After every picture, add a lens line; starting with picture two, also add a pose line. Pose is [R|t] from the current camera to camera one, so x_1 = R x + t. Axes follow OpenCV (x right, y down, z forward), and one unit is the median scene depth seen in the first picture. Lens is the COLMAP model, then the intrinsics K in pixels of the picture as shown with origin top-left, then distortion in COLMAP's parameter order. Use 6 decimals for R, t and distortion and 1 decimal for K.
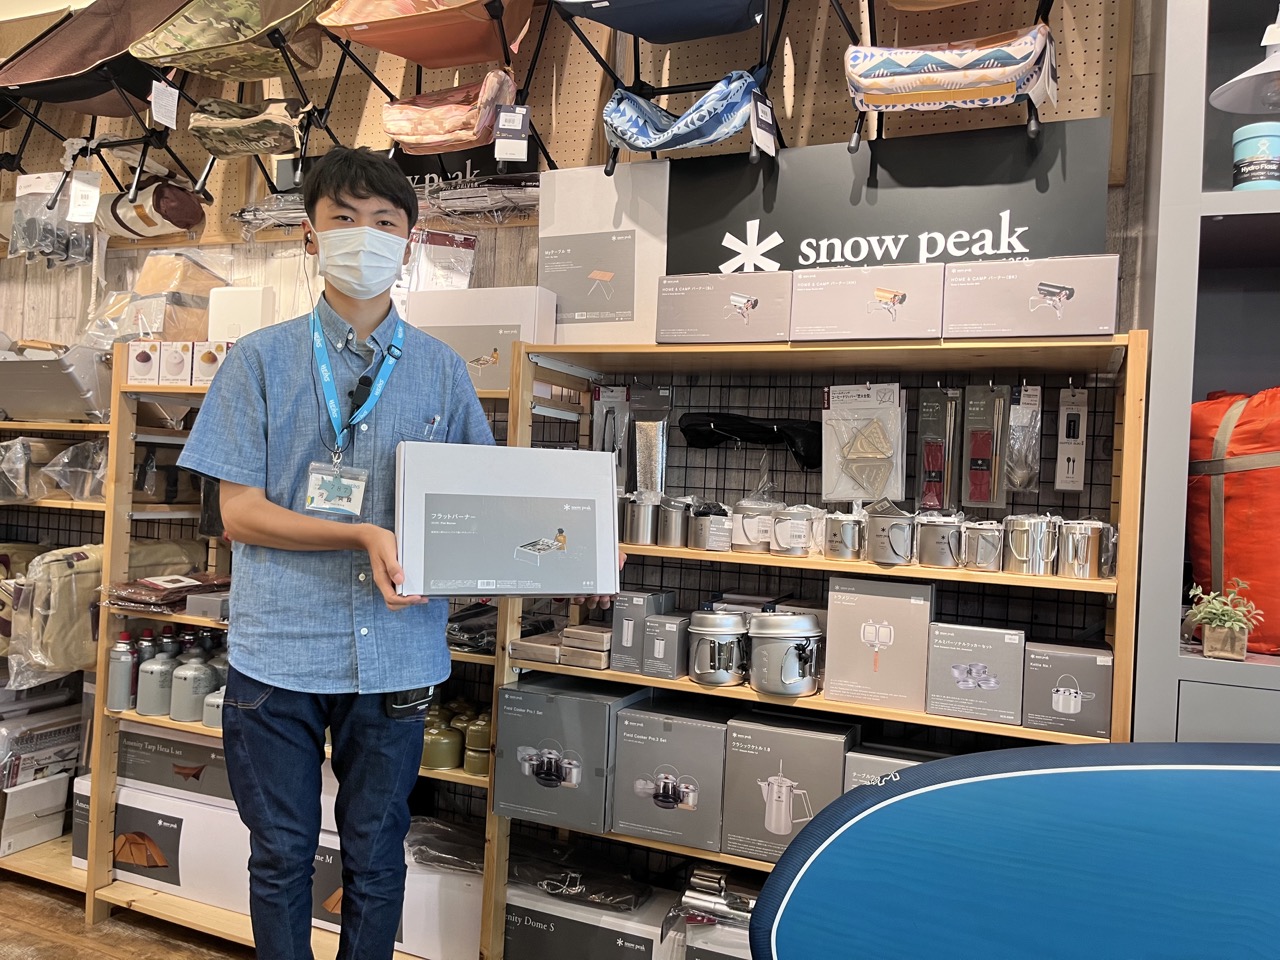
lens RADIAL K [[987.7, 0, 640.0], [0, 987.7, 480.0], [0, 0, 1]] dist [0.089626, -0.116466]
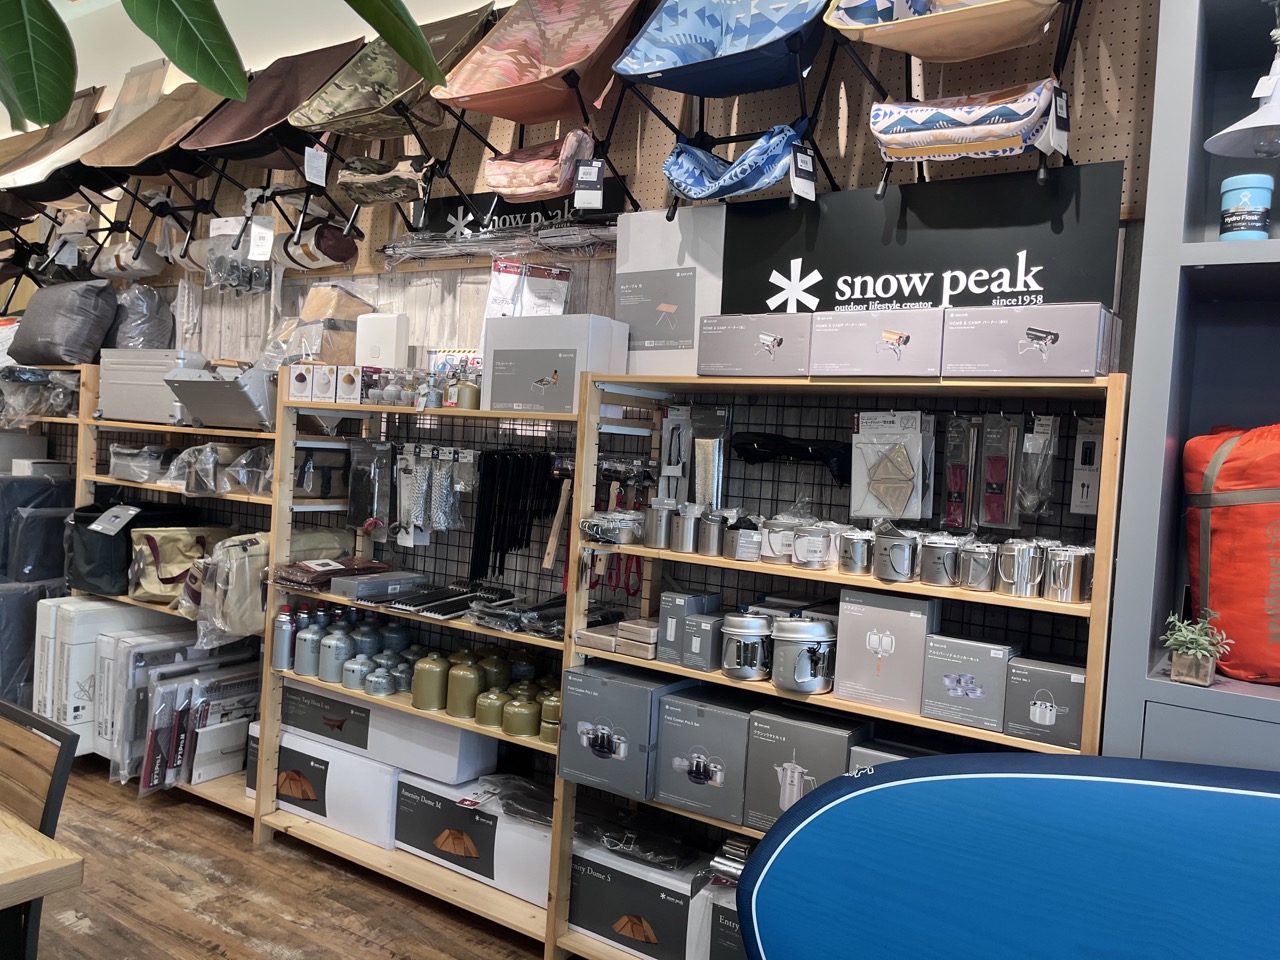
lens RADIAL K [[987.7, 0, 640.0], [0, 987.7, 480.0], [0, 0, 1]] dist [0.089626, -0.116466]
pose [[0.981796, 0.016800, -0.189195, 0.159902], [-0.011502, 0.999511, 0.029068, -0.048491], [0.189591, -0.026363, 0.981509, -0.118238]]
